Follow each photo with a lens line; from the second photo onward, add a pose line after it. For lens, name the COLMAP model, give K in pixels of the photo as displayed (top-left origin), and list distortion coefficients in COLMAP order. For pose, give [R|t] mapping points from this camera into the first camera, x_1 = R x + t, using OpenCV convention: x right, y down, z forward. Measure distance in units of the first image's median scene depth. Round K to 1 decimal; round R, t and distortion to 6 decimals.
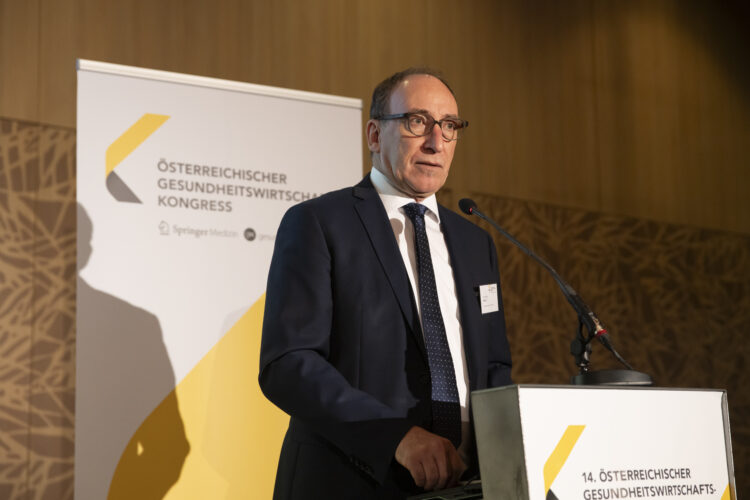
lens RADIAL K [[1375.3, 0, 397.8], [0, 1375.3, 250.1], [0, 0, 1]] dist [0.181767, 0.063504]
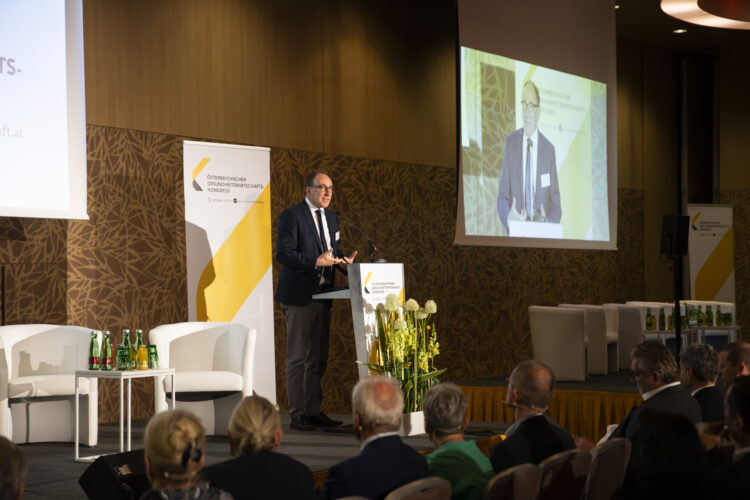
lens RADIAL K [[1435.0, 0, 376.1], [0, 1435.0, 267.9], [0, 0, 1]] dist [0.271449, -0.224441]
pose [[0.968940, 0.013527, 0.246926, -0.510674], [-0.046416, 0.990705, 0.127863, -0.244459], [-0.242901, -0.135352, 0.960562, -1.752233]]
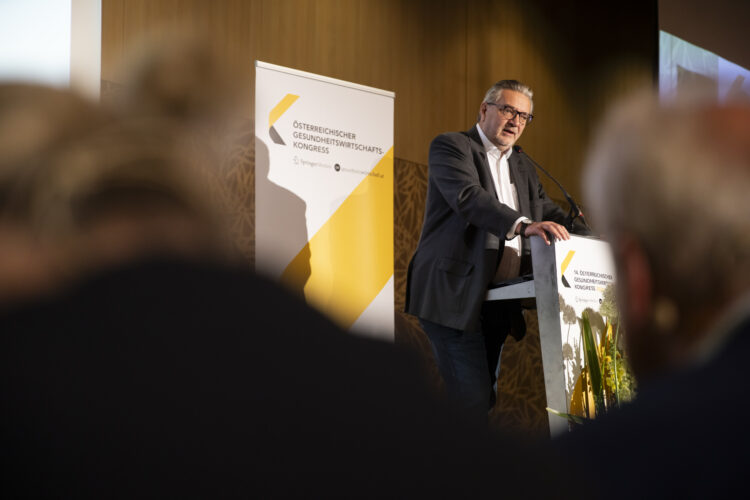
lens RADIAL K [[1435.0, 0, 376.1], [0, 1435.0, 267.9], [0, 0, 1]] dist [0.271449, -0.224441]
pose [[0.985017, 0.052804, 0.164175, -0.326102], [-0.057890, 0.997975, 0.026346, 0.059858], [-0.162451, -0.035455, 0.986079, -0.741674]]
